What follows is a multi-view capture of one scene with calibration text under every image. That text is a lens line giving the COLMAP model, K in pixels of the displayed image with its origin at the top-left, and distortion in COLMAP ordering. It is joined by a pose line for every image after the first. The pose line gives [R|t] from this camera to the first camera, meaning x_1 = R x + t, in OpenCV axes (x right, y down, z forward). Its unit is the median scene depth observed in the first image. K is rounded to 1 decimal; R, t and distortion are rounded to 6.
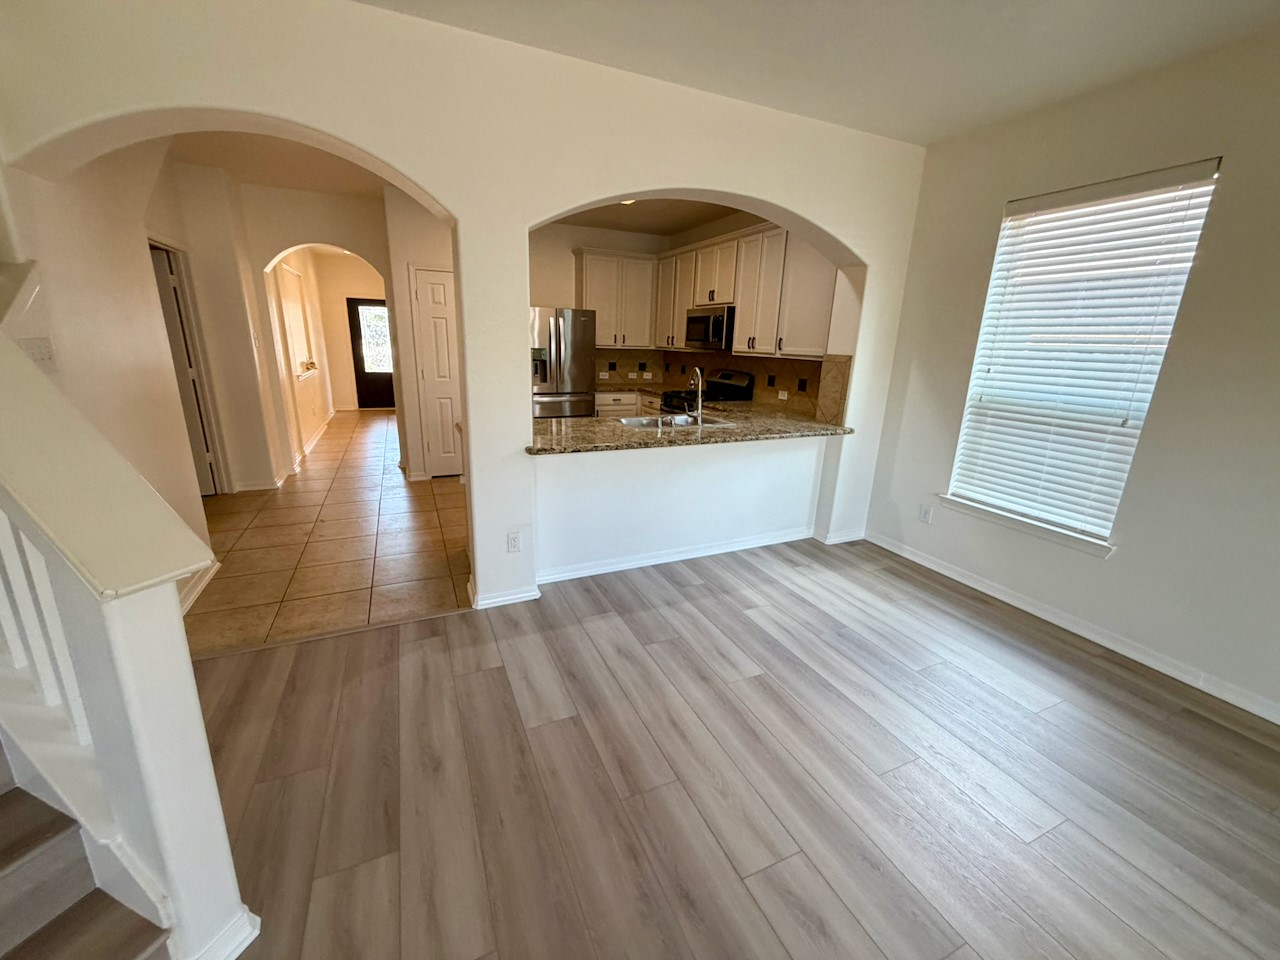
lens RADIAL K [[508.9, 0, 635.9], [0, 508.9, 480.7], [0, 0, 1]] dist [-0.000808, -0.000321]
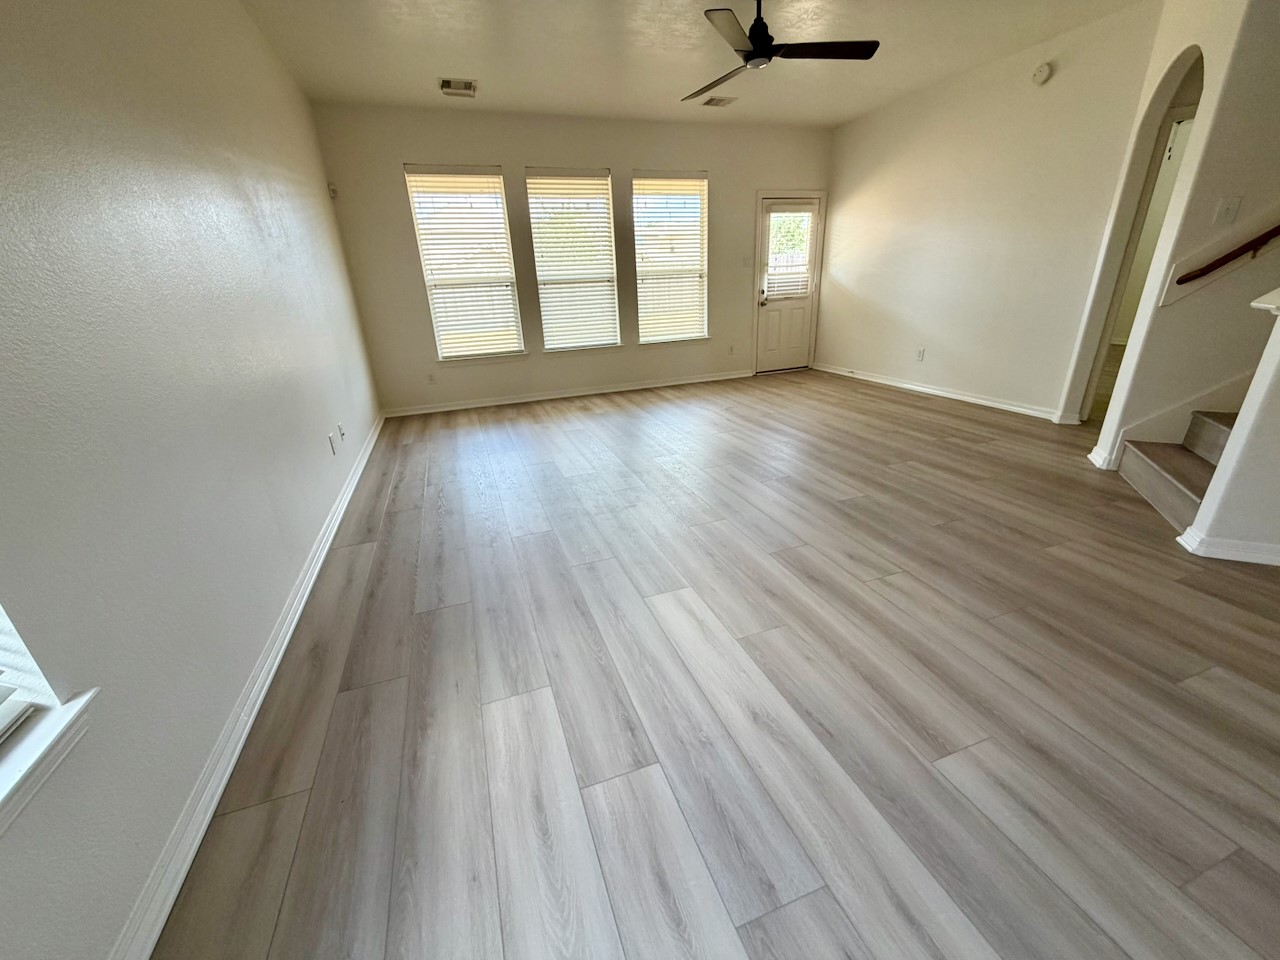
lens RADIAL K [[512.1, 0, 640.0], [0, 512.1, 480.0], [0, 0, 1]] dist [-0.001083, -0.000205]
pose [[-0.997026, -0.010583, 0.076333, 0.445069], [0.038003, 0.794188, 0.606483, -0.191457], [-0.067041, 0.607580, -0.791424, 1.058481]]
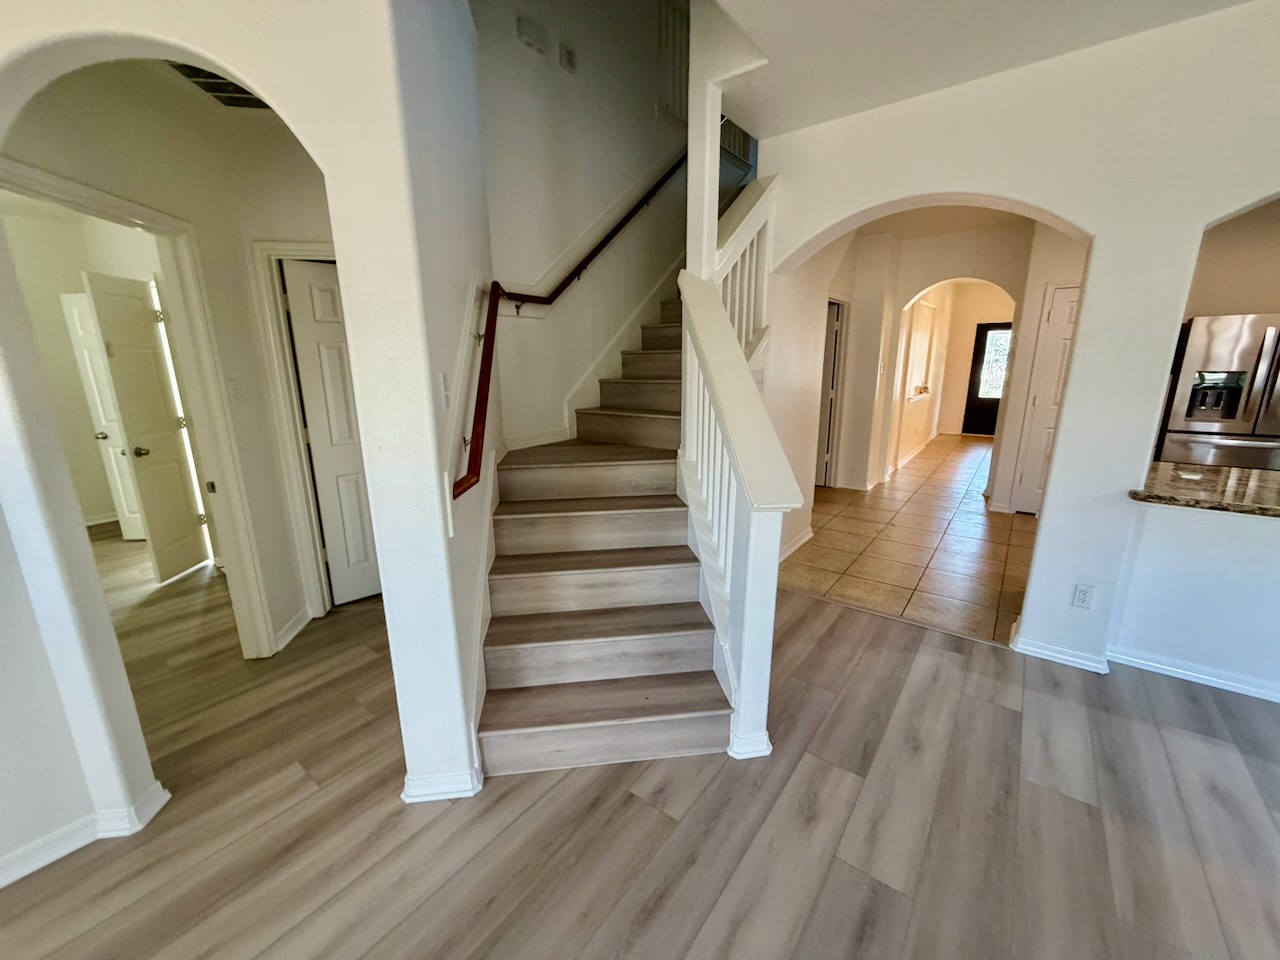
lens RADIAL K [[508.9, 0, 635.9], [0, 508.9, 480.7], [0, 0, 1]] dist [-0.000808, -0.000321]
pose [[0.472556, 0.170186, -0.864712, 0.113091], [-0.210486, 0.974577, 0.076780, 0.024266], [0.855796, 0.145728, 0.496364, -0.100949]]
